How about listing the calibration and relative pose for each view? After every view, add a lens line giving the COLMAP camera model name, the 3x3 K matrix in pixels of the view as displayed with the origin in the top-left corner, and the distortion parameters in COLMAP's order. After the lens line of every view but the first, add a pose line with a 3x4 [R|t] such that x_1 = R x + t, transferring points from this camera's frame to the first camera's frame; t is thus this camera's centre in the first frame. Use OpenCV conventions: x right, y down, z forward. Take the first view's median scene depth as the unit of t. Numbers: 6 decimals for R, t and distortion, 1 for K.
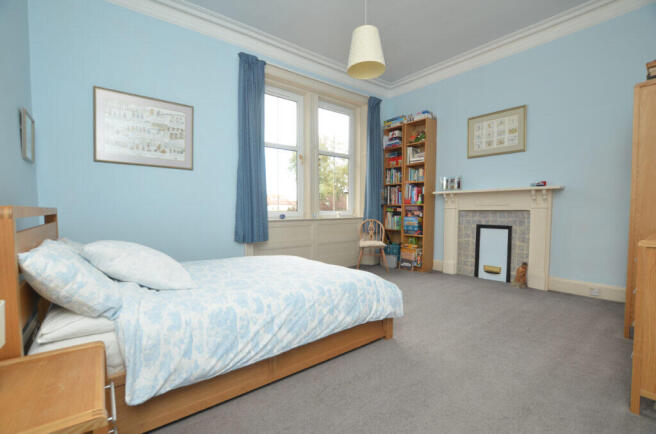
lens RADIAL K [[299.7, 0, 328.2], [0, 299.7, 218.6], [0, 0, 1]] dist [-0.000593, -0.000039]
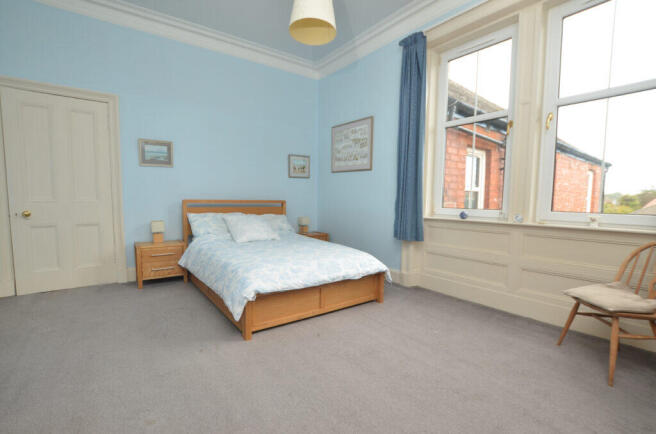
lens RADIAL K [[299.7, 0, 327.8], [0, 299.7, 218.3], [0, 0, 1]] dist [-0.000593, -0.000039]
pose [[-0.009870, 0.069508, -0.997533, 0.764432], [-0.045698, 0.996508, 0.069889, -0.047551], [0.998907, 0.046275, -0.006659, 0.860465]]
